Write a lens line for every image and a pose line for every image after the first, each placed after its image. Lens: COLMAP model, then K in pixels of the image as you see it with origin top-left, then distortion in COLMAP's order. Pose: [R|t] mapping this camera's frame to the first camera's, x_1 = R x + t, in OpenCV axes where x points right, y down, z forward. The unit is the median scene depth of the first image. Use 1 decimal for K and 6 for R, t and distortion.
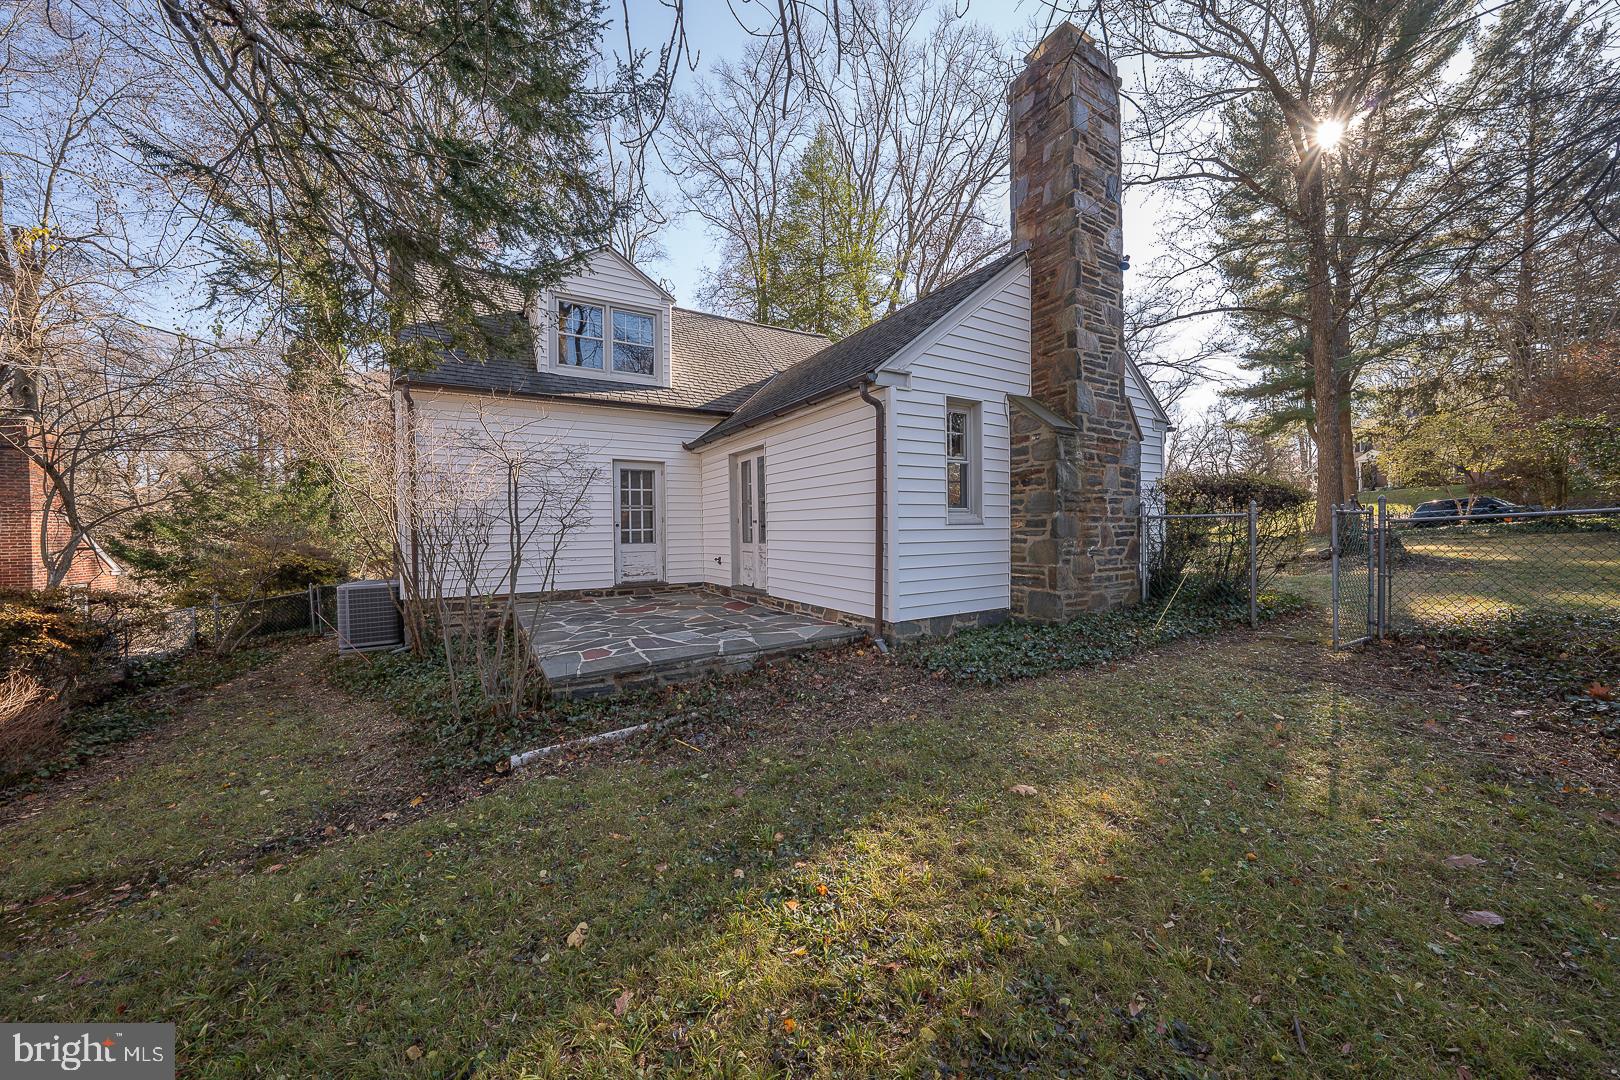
lens RADIAL K [[559.2, 0, 812.6], [0, 559.2, 535.6], [0, 0, 1]] dist [-0.027150, 0.001744]
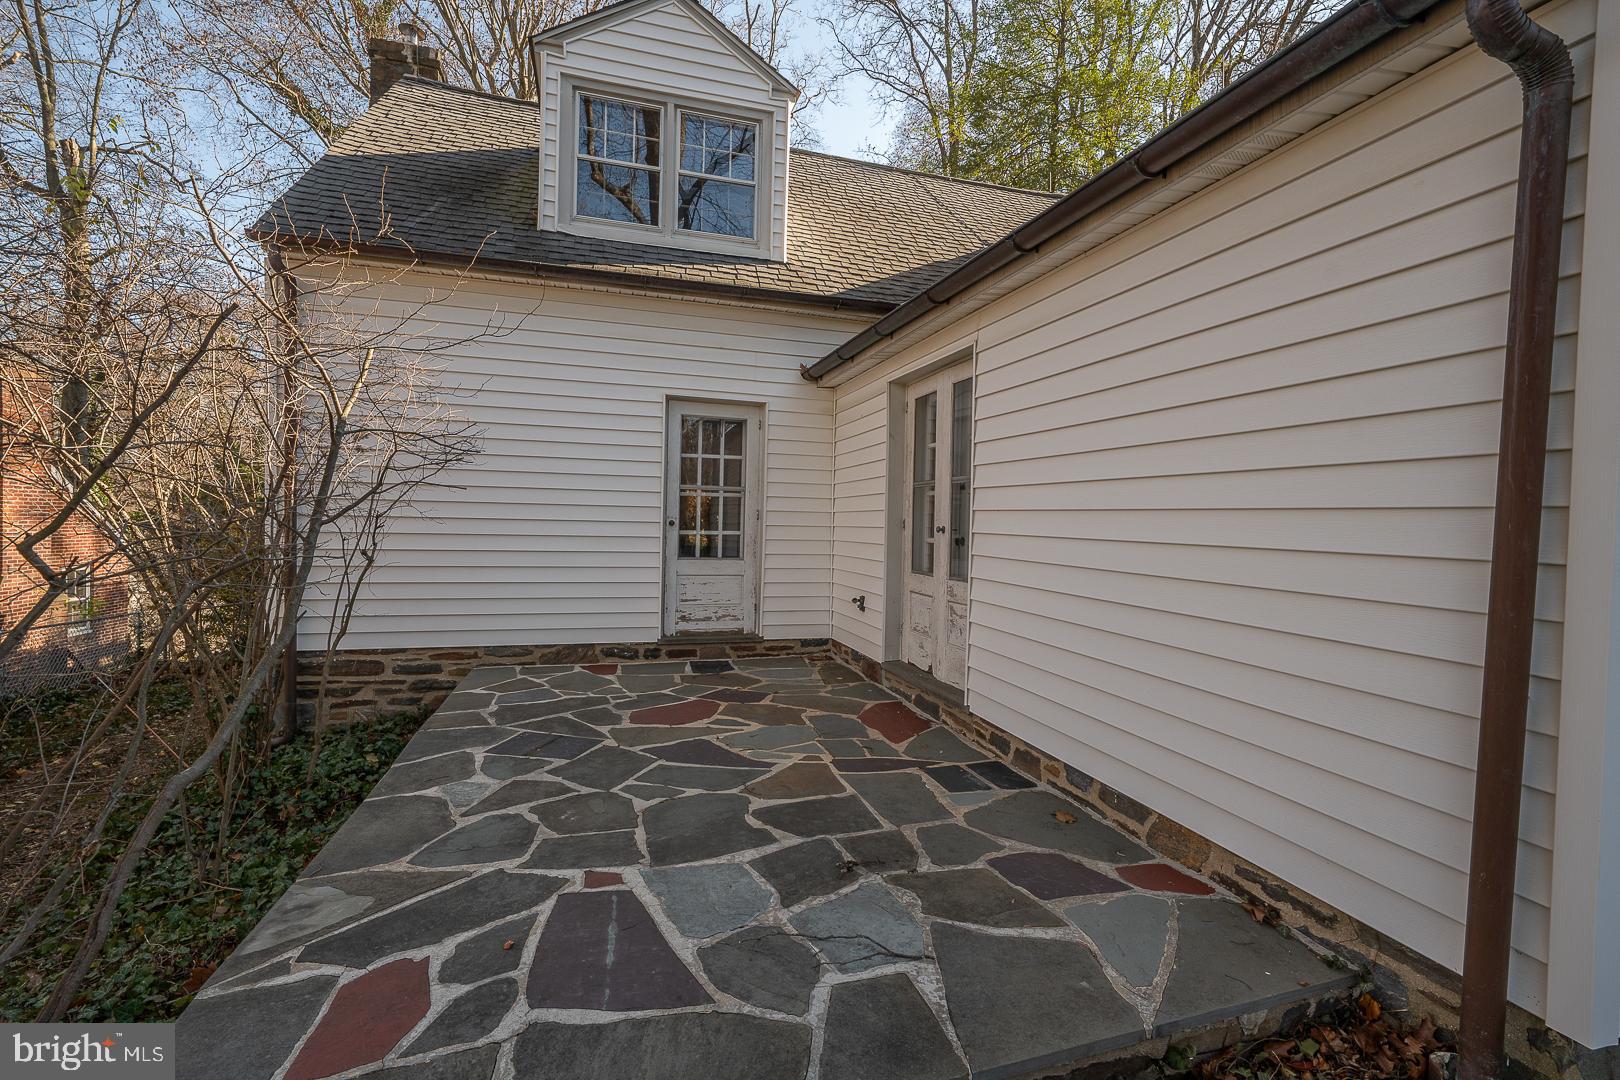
lens RADIAL K [[738.9, 0, 814.6], [0, 738.9, 539.9], [0, 0, 1]] dist [0.004434, 0.000460]
pose [[0.968115, 0.043082, -0.246776, -0.048953], [-0.040163, 0.999051, 0.016852, -0.020111], [0.247267, -0.006403, 0.968926, 0.361538]]
